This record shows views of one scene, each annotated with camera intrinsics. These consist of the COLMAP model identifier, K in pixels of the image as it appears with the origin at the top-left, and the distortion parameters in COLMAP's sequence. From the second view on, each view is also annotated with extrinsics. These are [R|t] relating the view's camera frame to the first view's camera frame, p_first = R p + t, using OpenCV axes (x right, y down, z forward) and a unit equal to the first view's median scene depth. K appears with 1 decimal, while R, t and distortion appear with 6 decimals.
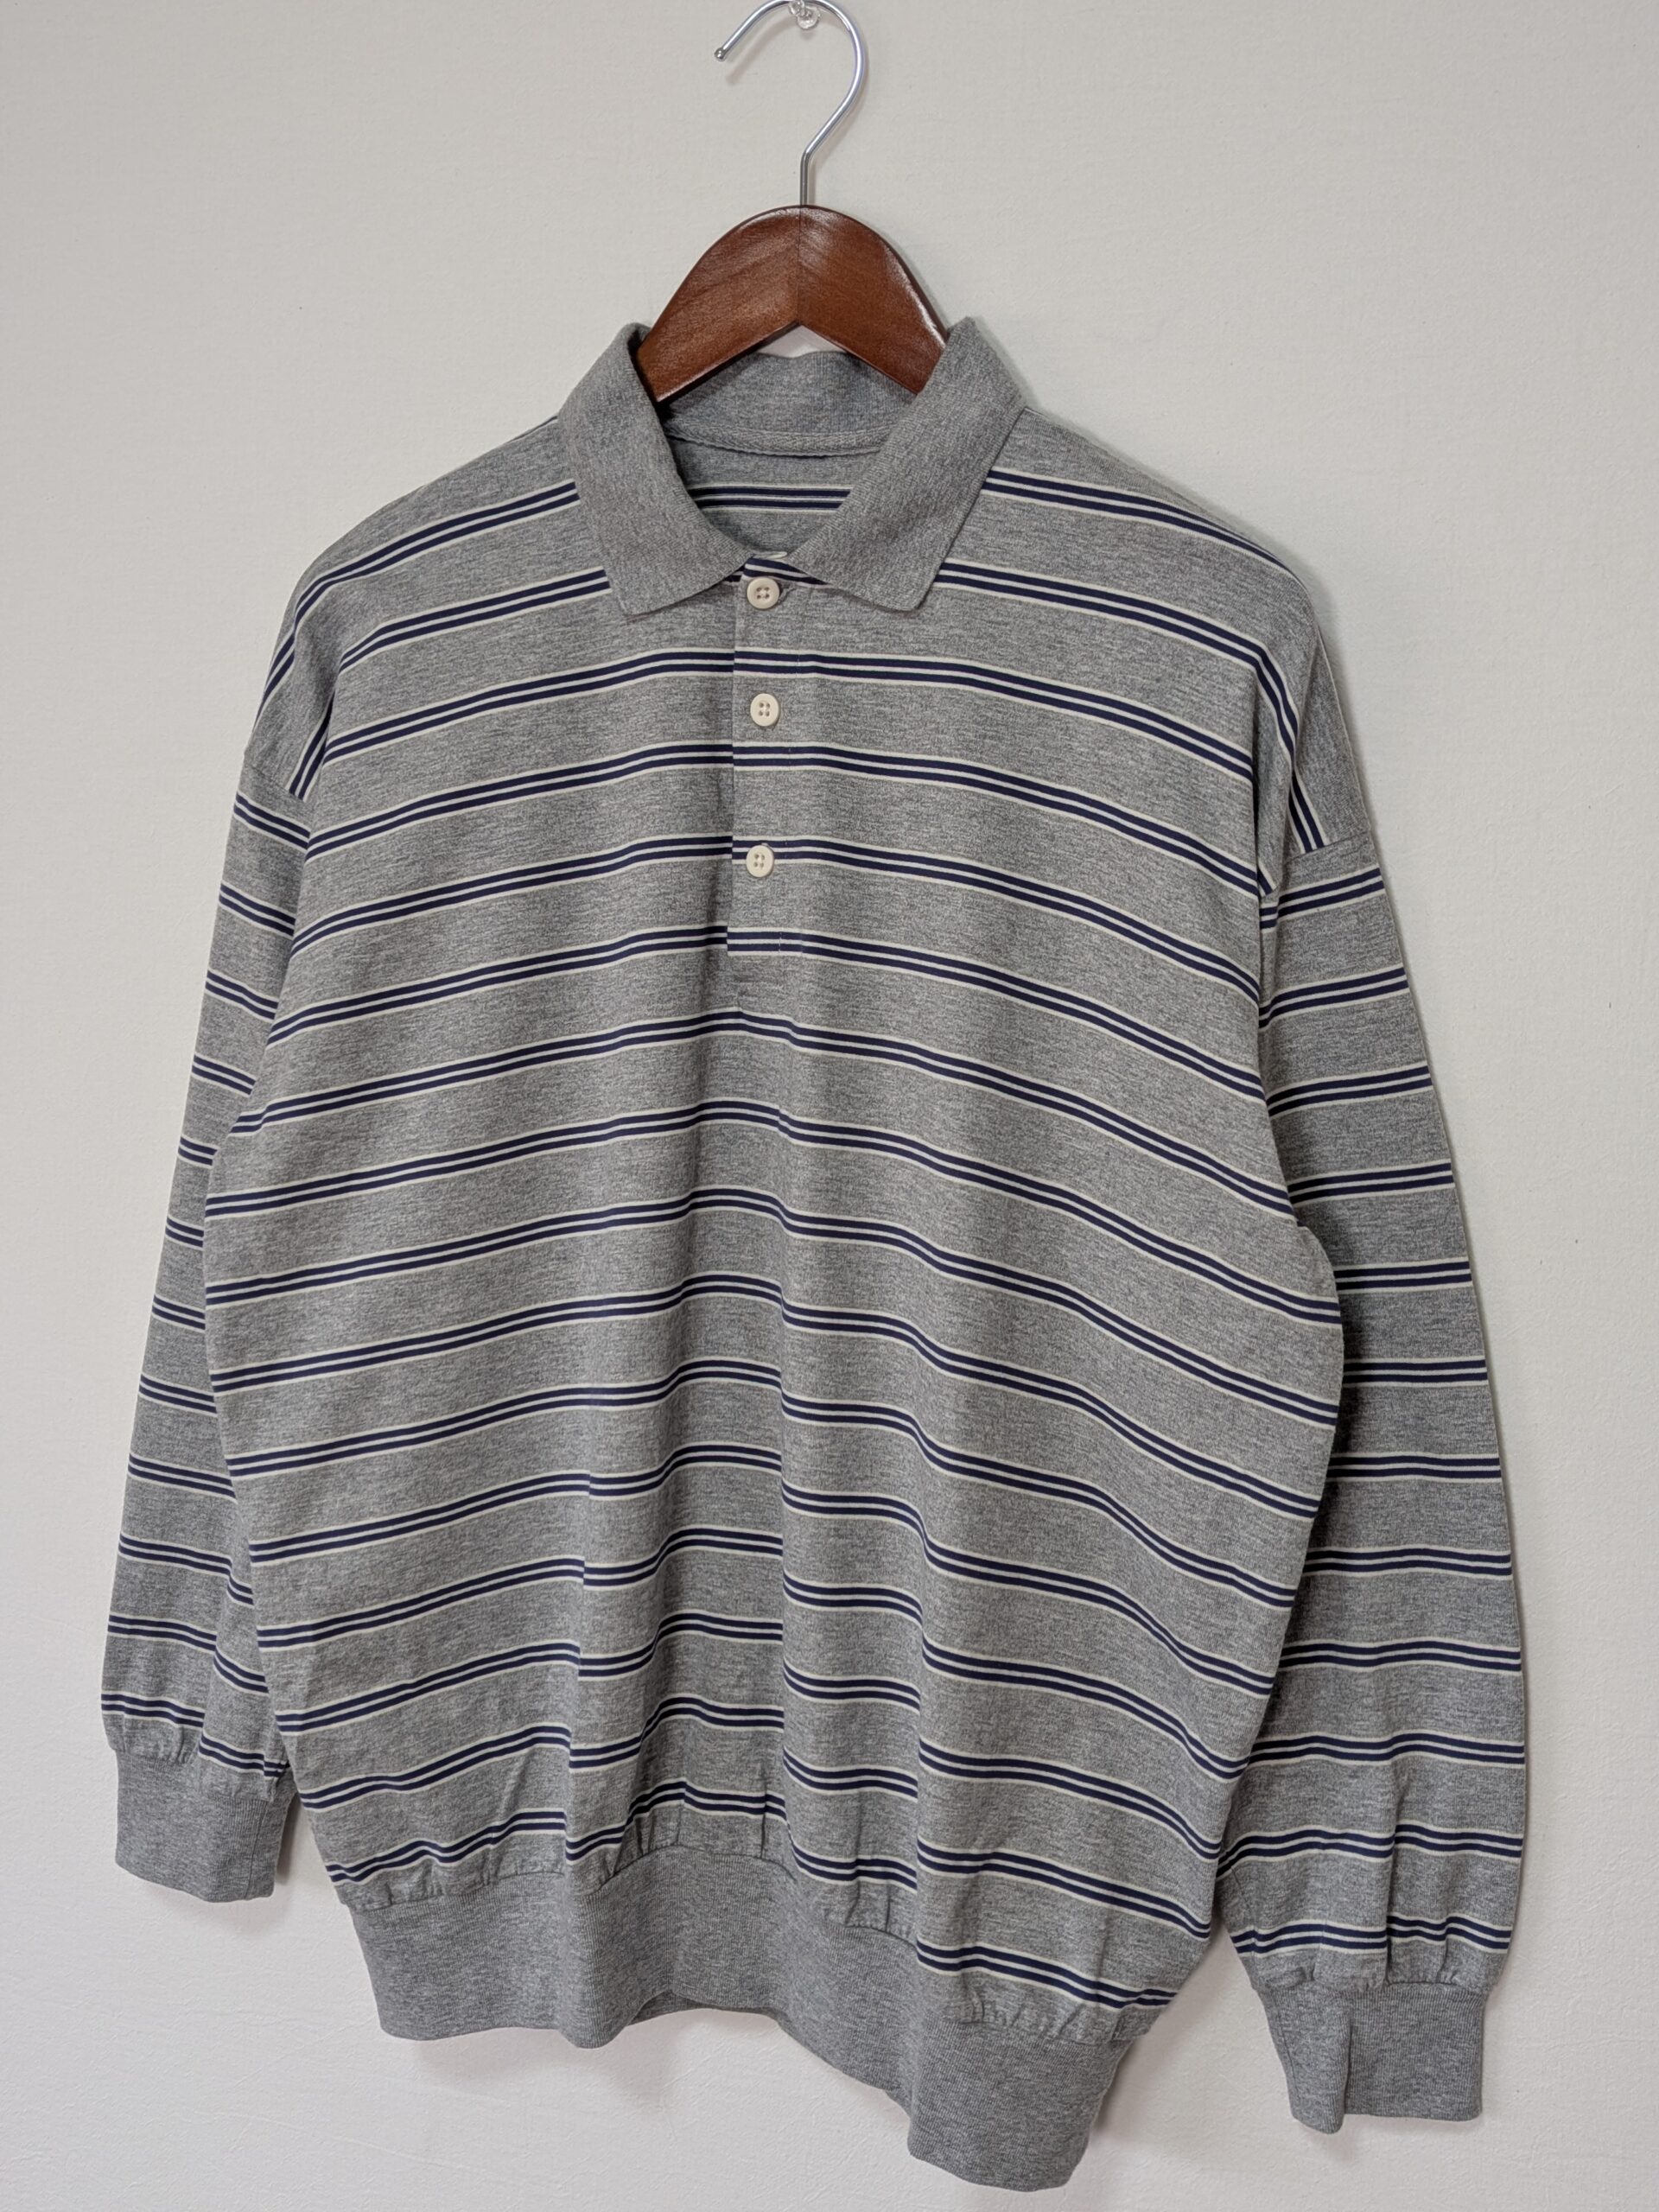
lens RADIAL K [[2077.7, 0, 829.5], [0, 2077.7, 1106.0], [0, 0, 1]] dist [0.092343, -0.207049]
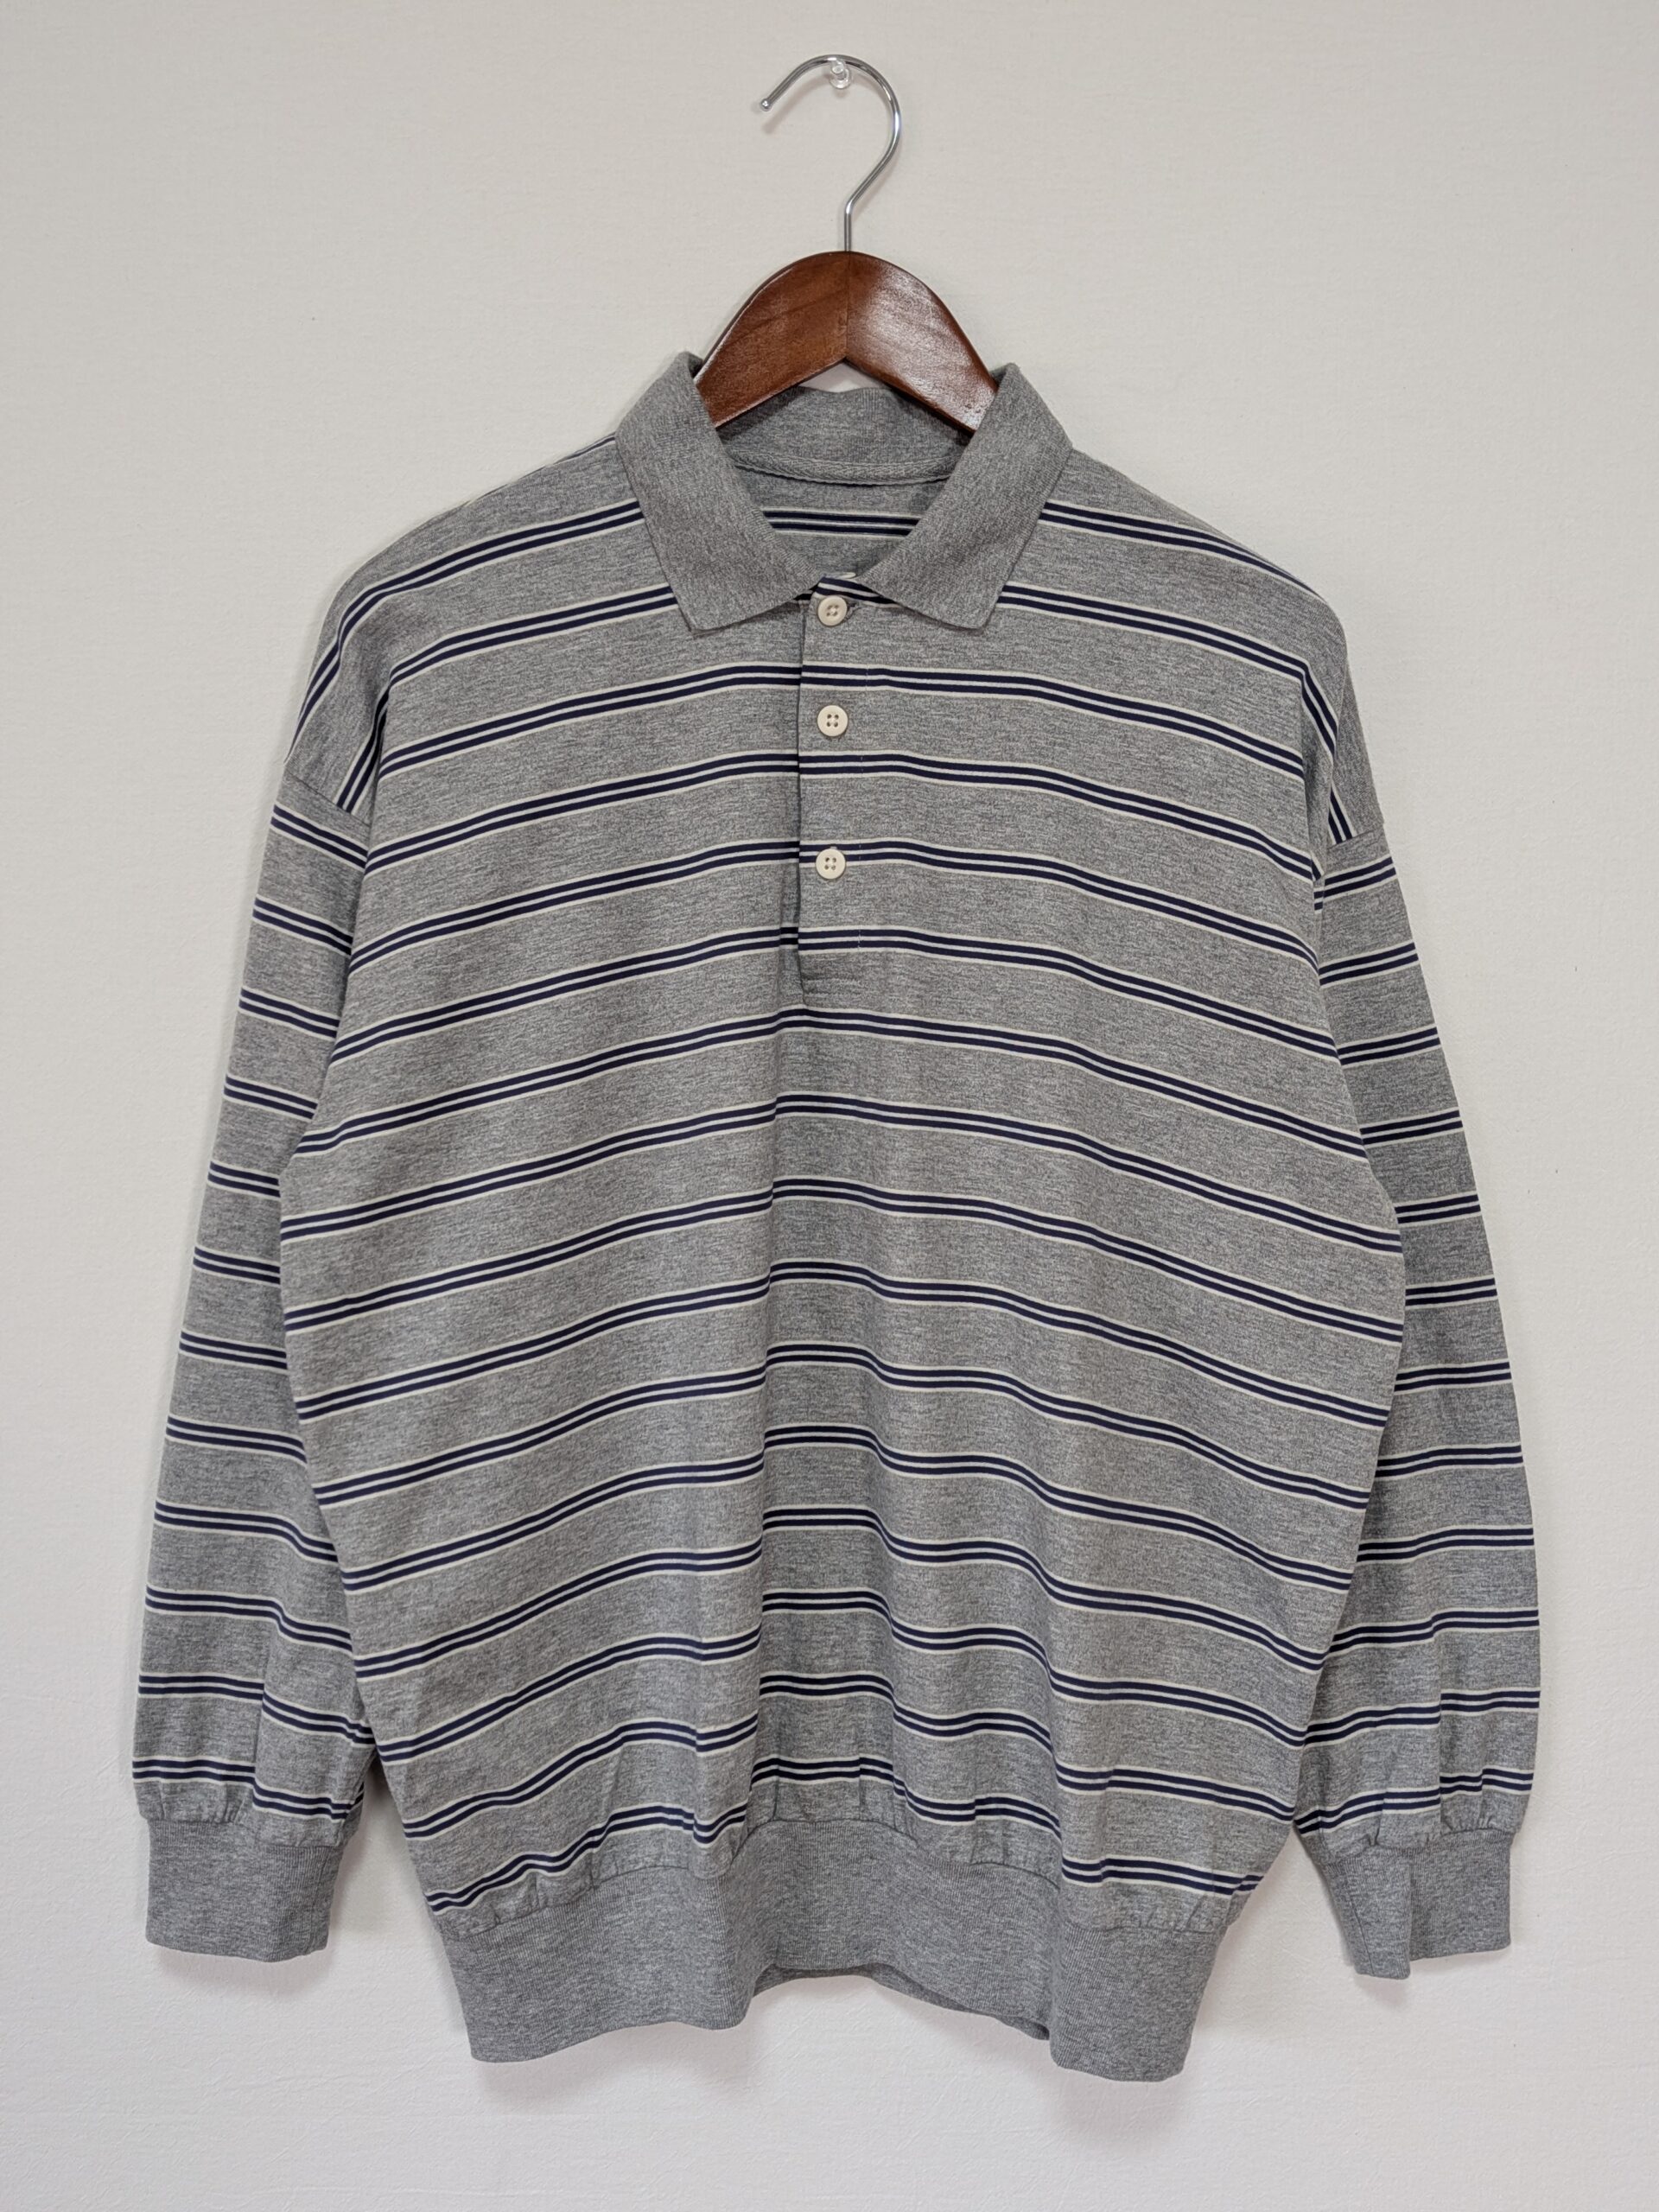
lens RADIAL K [[2077.7, 0, 829.5], [0, 2077.7, 1106.0], [0, 0, 1]] dist [0.092343, -0.207049]
pose [[0.955008, -0.050036, 0.292329, -0.348697], [0.058283, 0.998108, -0.019563, 0.025516], [-0.290797, 0.035721, 0.956118, -0.004280]]
